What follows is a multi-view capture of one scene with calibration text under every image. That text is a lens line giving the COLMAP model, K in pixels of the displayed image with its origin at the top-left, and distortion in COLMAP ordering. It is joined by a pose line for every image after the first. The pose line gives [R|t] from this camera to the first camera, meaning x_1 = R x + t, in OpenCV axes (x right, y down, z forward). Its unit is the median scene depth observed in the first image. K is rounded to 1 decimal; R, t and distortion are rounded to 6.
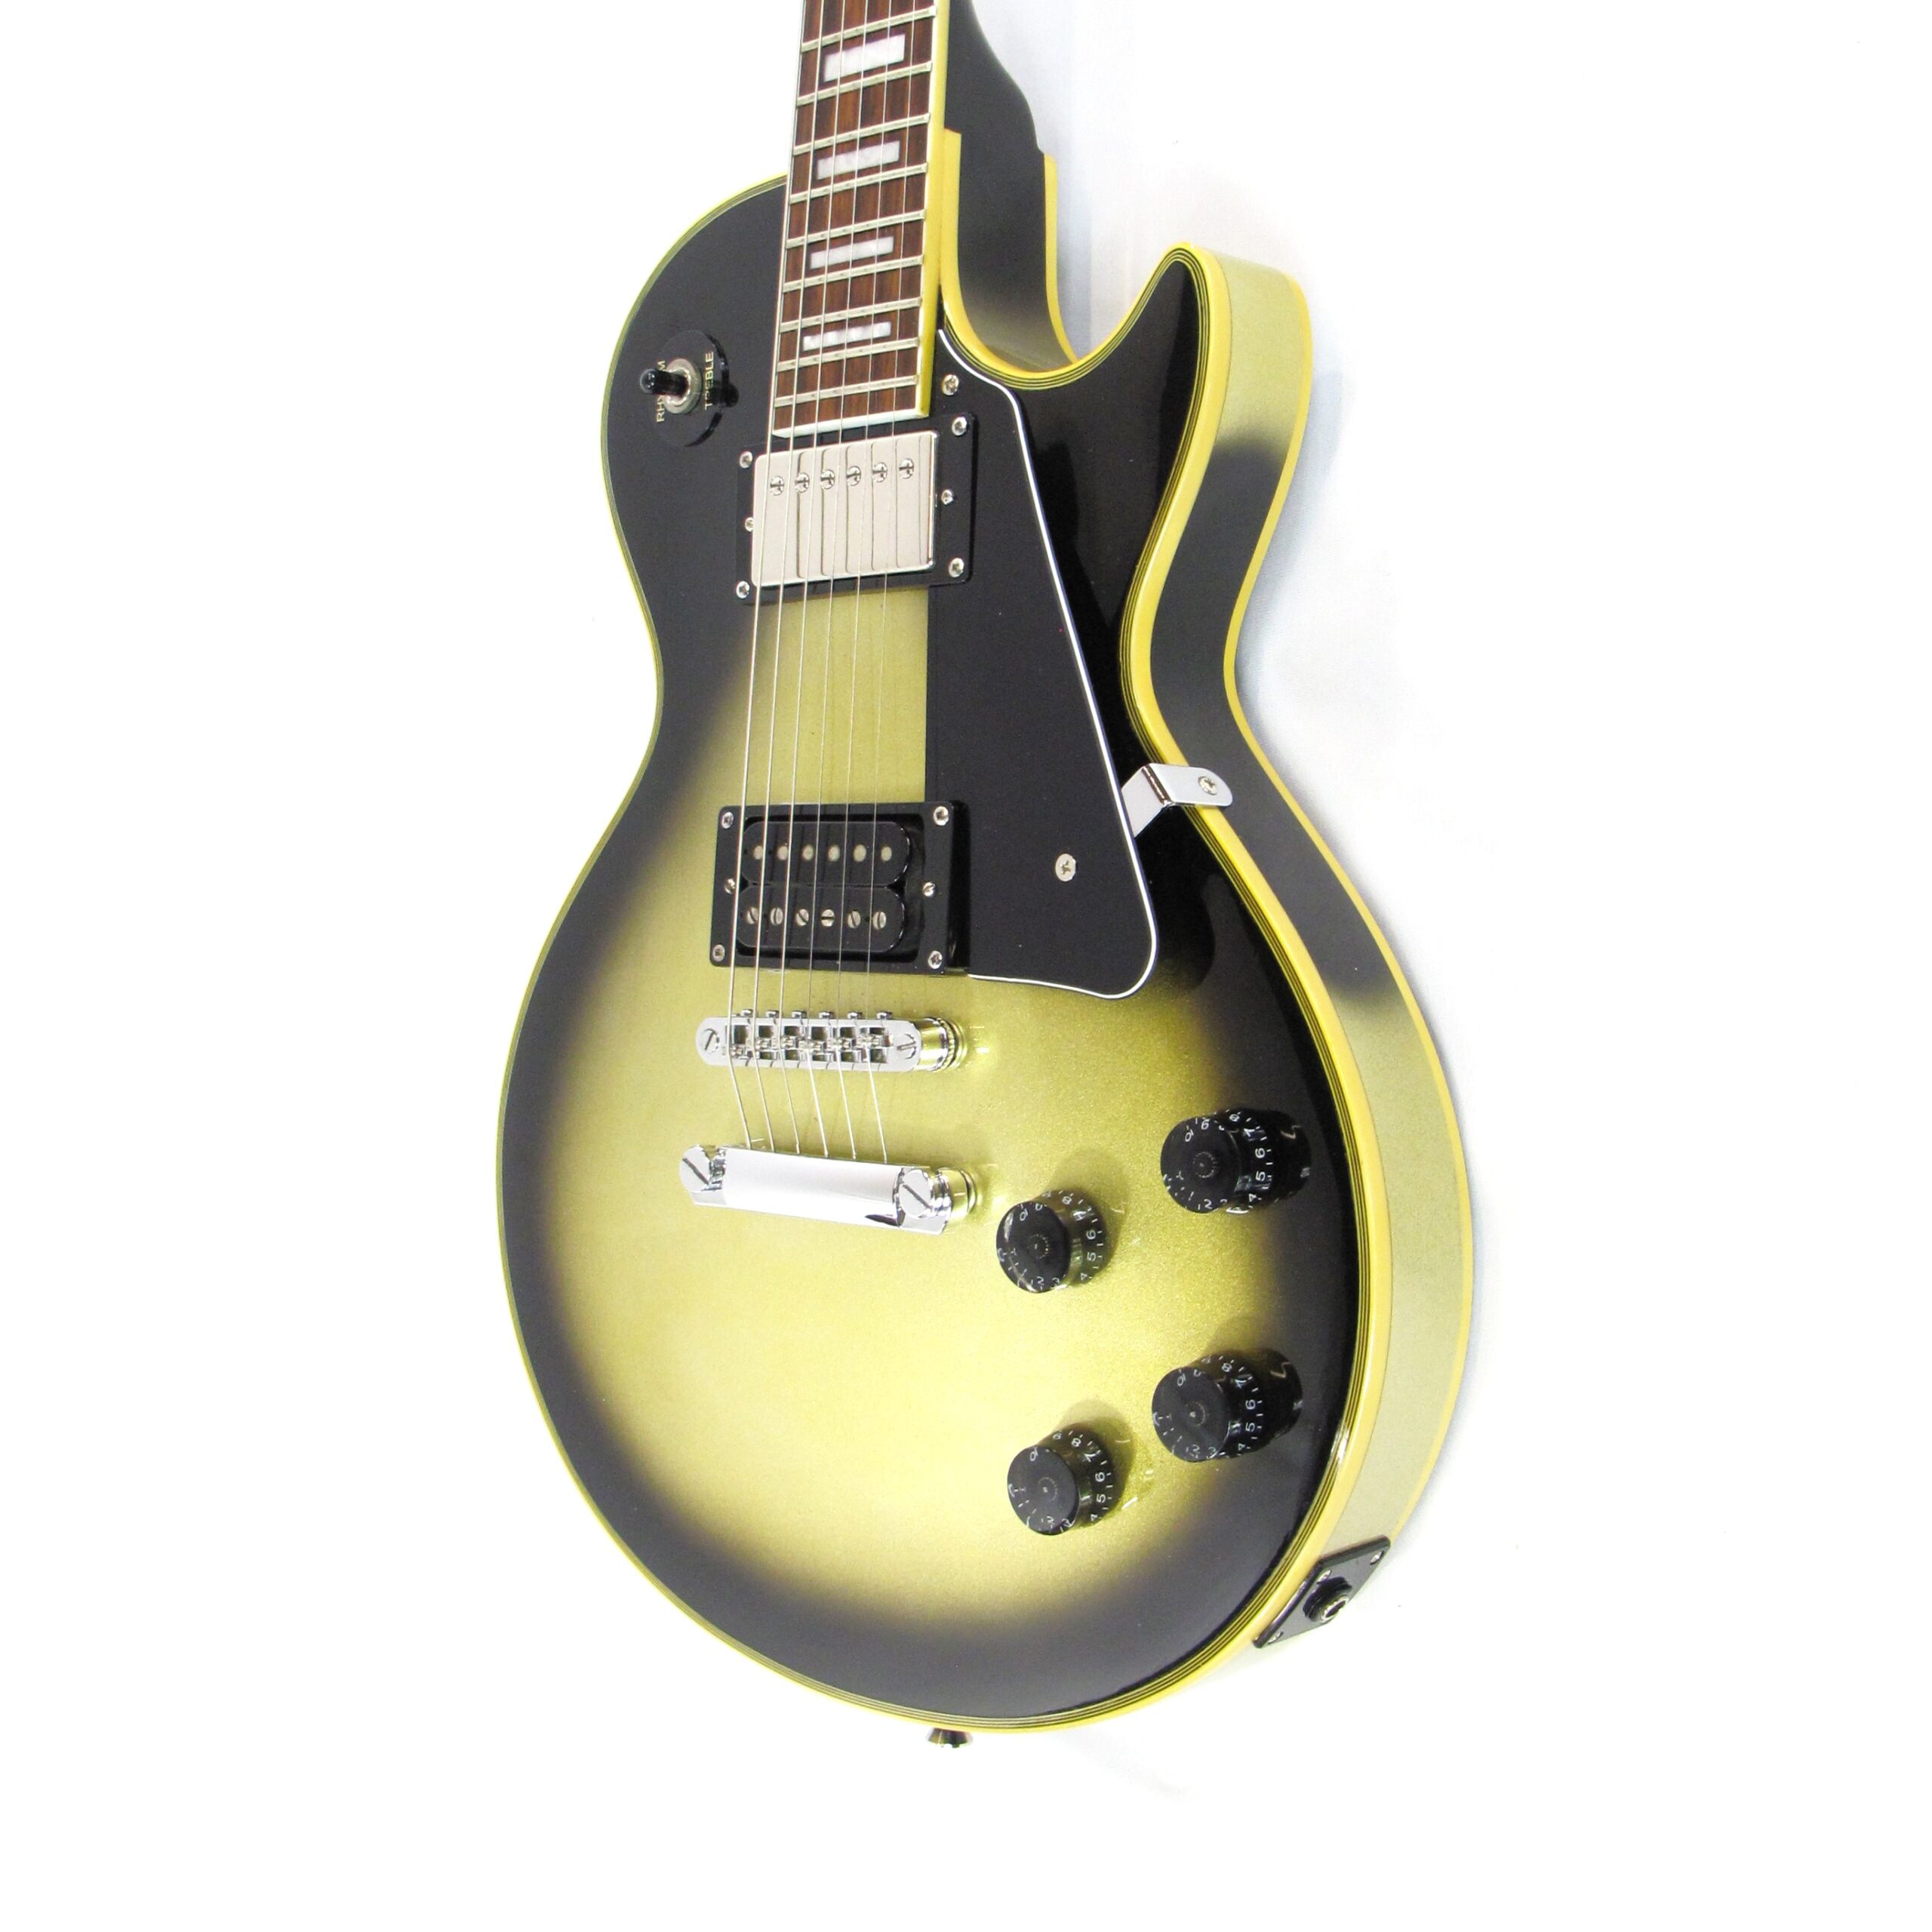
lens RADIAL K [[2658.1, 0, 924.8], [0, 2658.1, 854.5], [0, 0, 1]] dist [-0.081616, 0.000000]
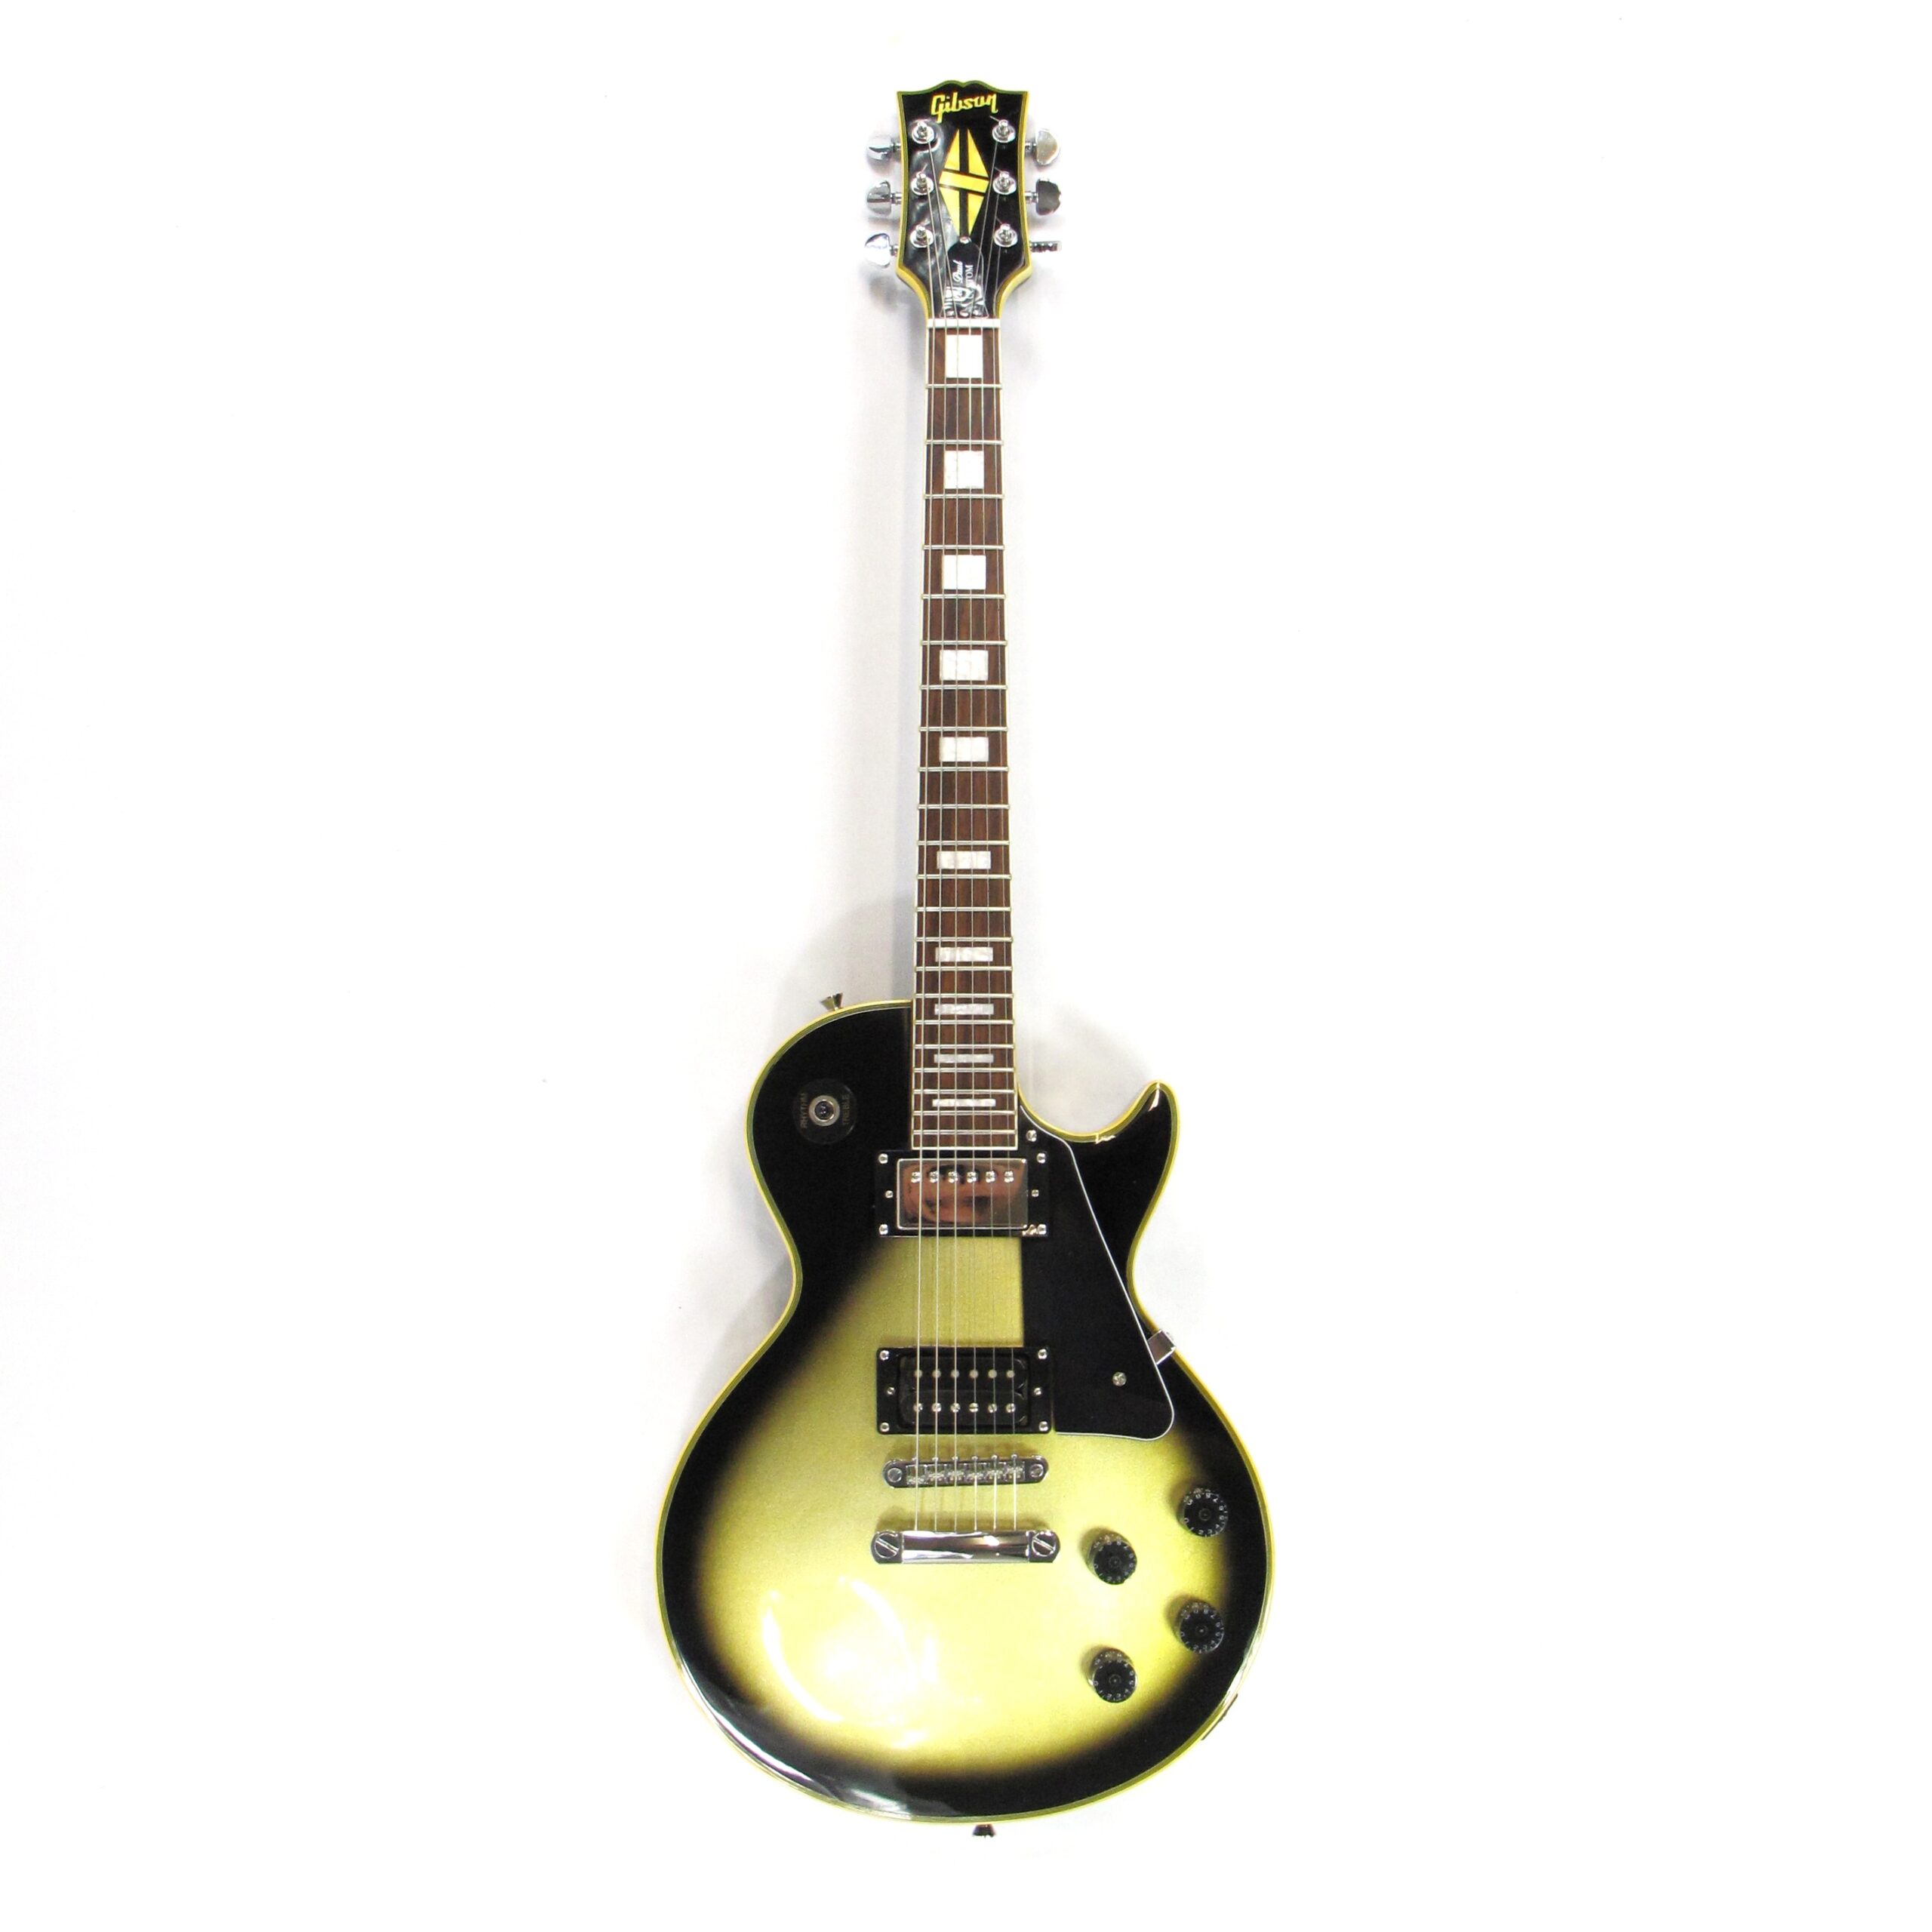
lens RADIAL K [[2658.1, 0, 972.1], [0, 2658.1, 969.6], [0, 0, 1]] dist [-0.081616, 0.000000]
pose [[0.735776, 0.033501, 0.676396, -1.370093], [0.002187, 0.998653, -0.051841, -0.197110], [-0.677222, 0.039623, 0.734711, -0.440926]]
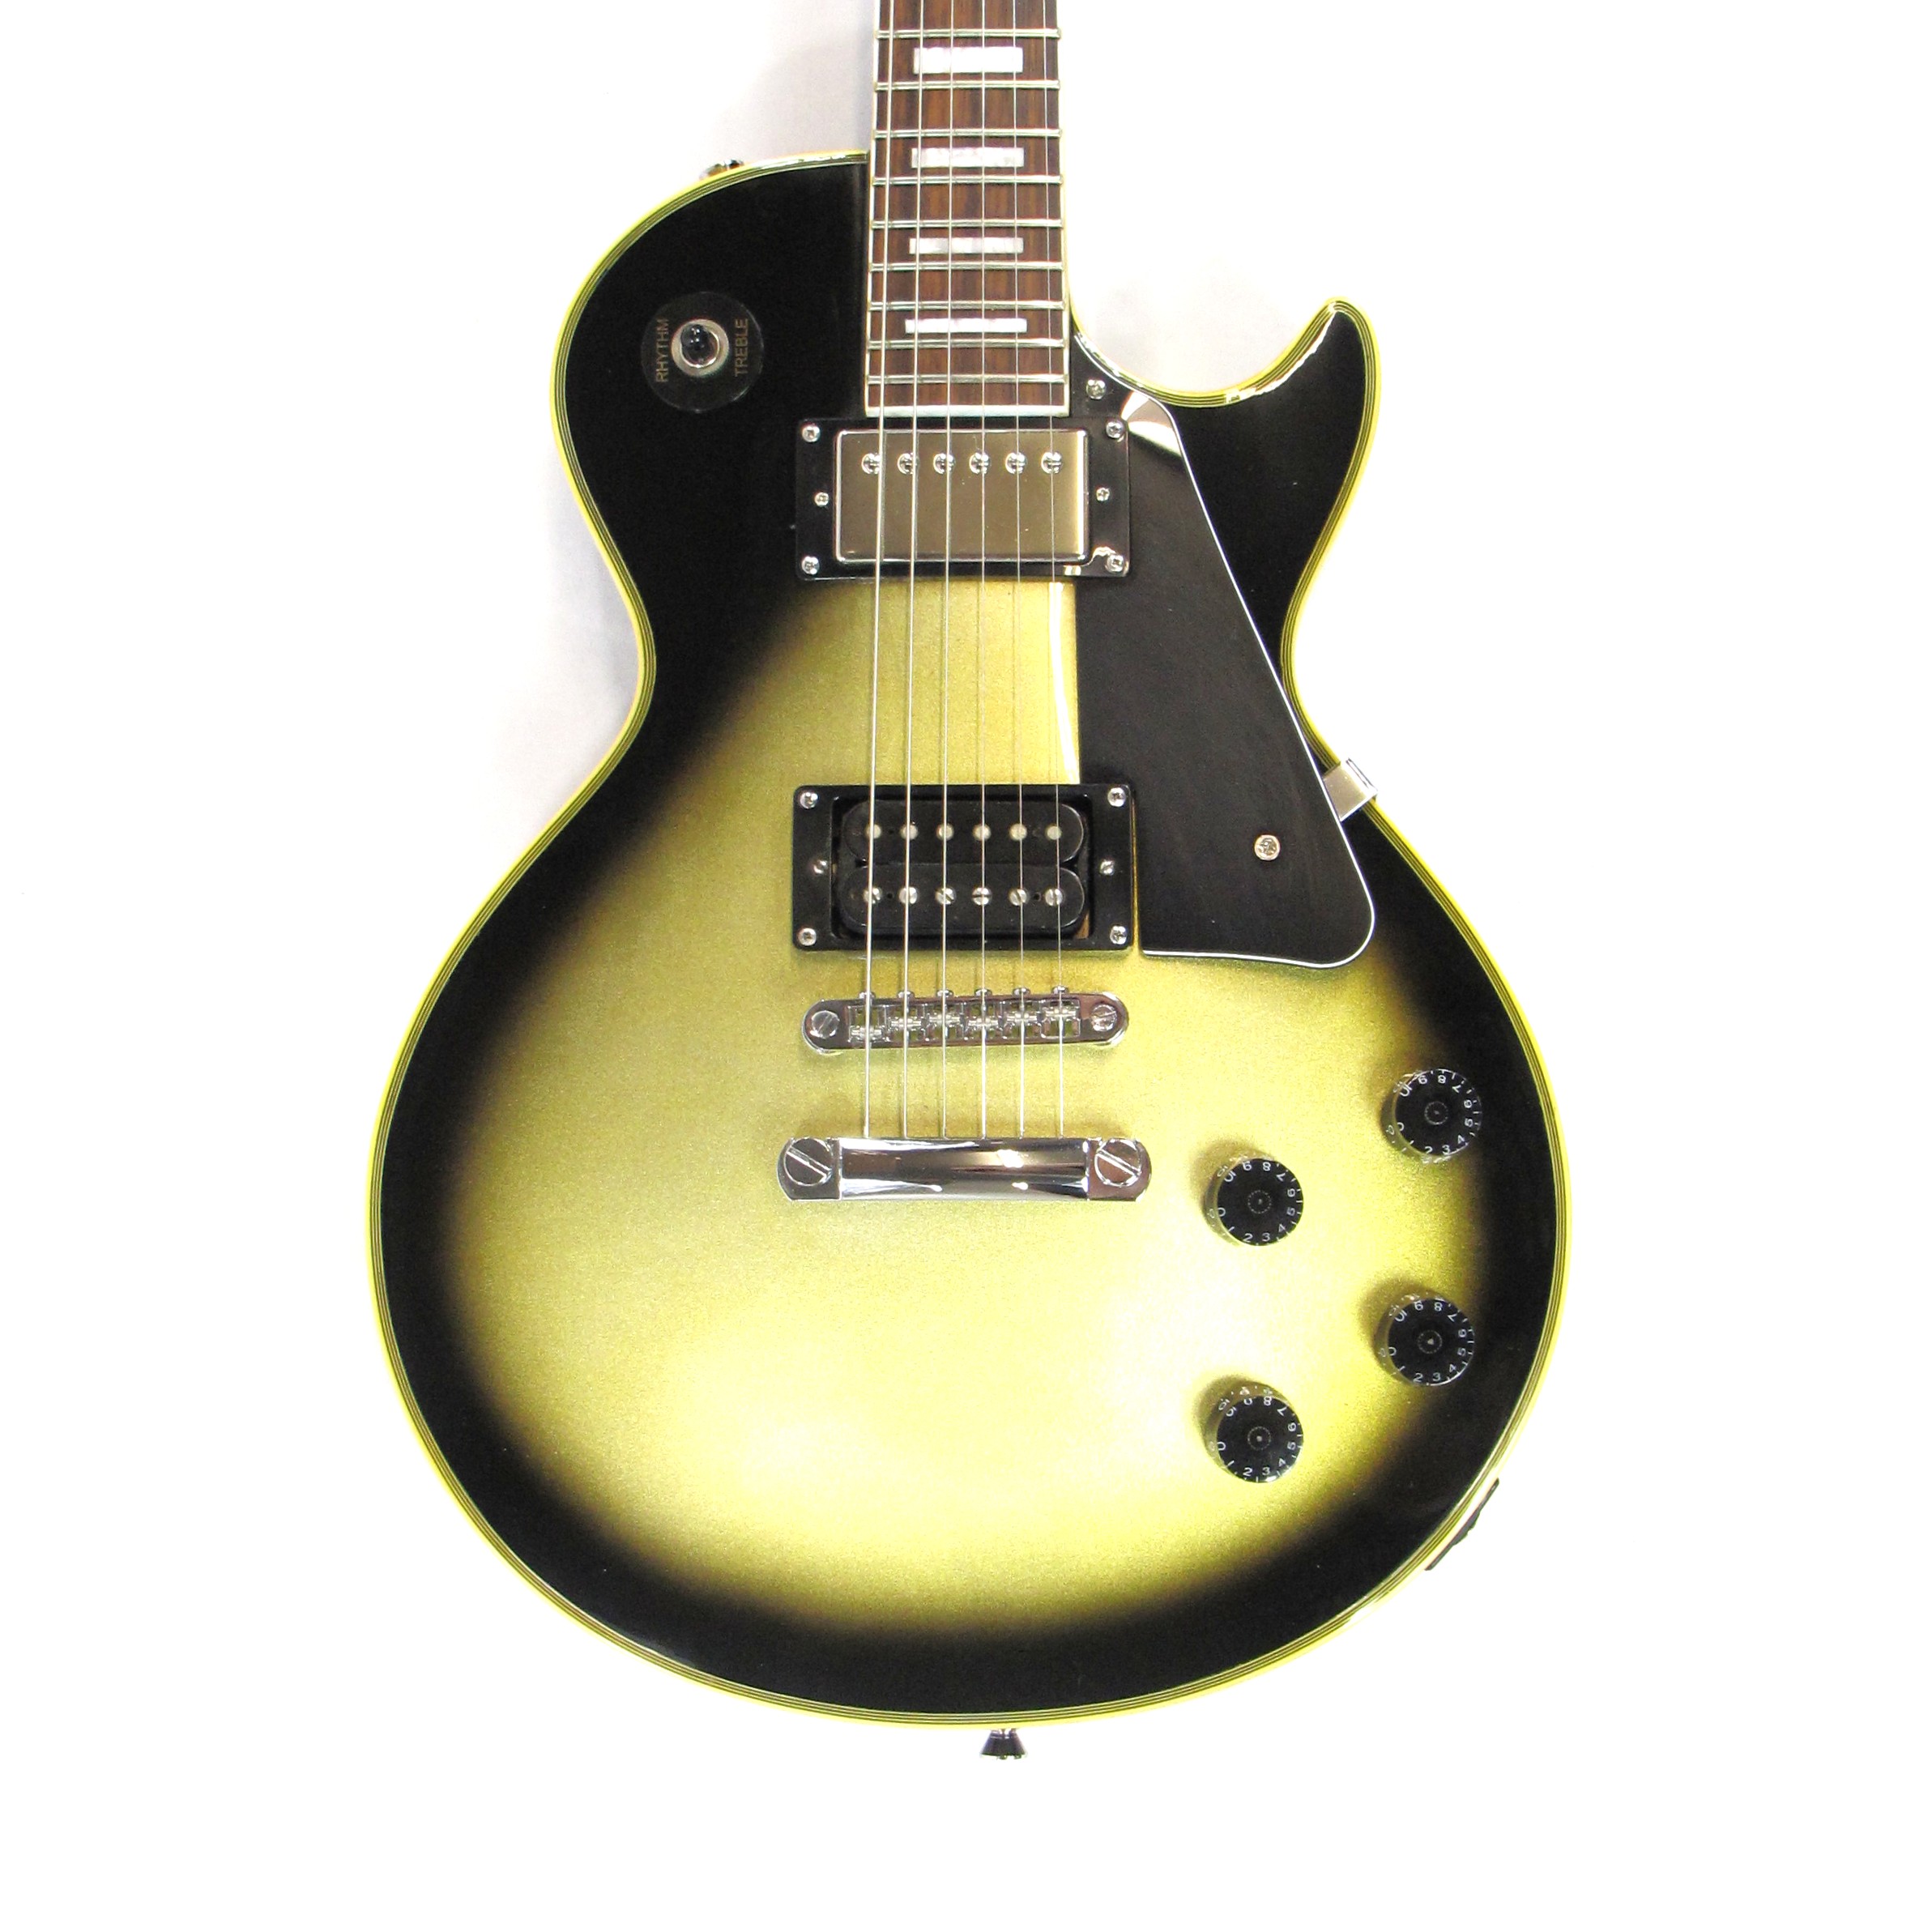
lens RADIAL K [[2658.1, 0, 955.9], [0, 2658.1, 973.4], [0, 0, 1]] dist [-0.081616, 0.000000]
pose [[0.761046, 0.042882, 0.647279, -0.687134], [-0.002149, 0.997974, -0.063588, 0.116164], [-0.648694, 0.047003, 0.759596, 0.257737]]
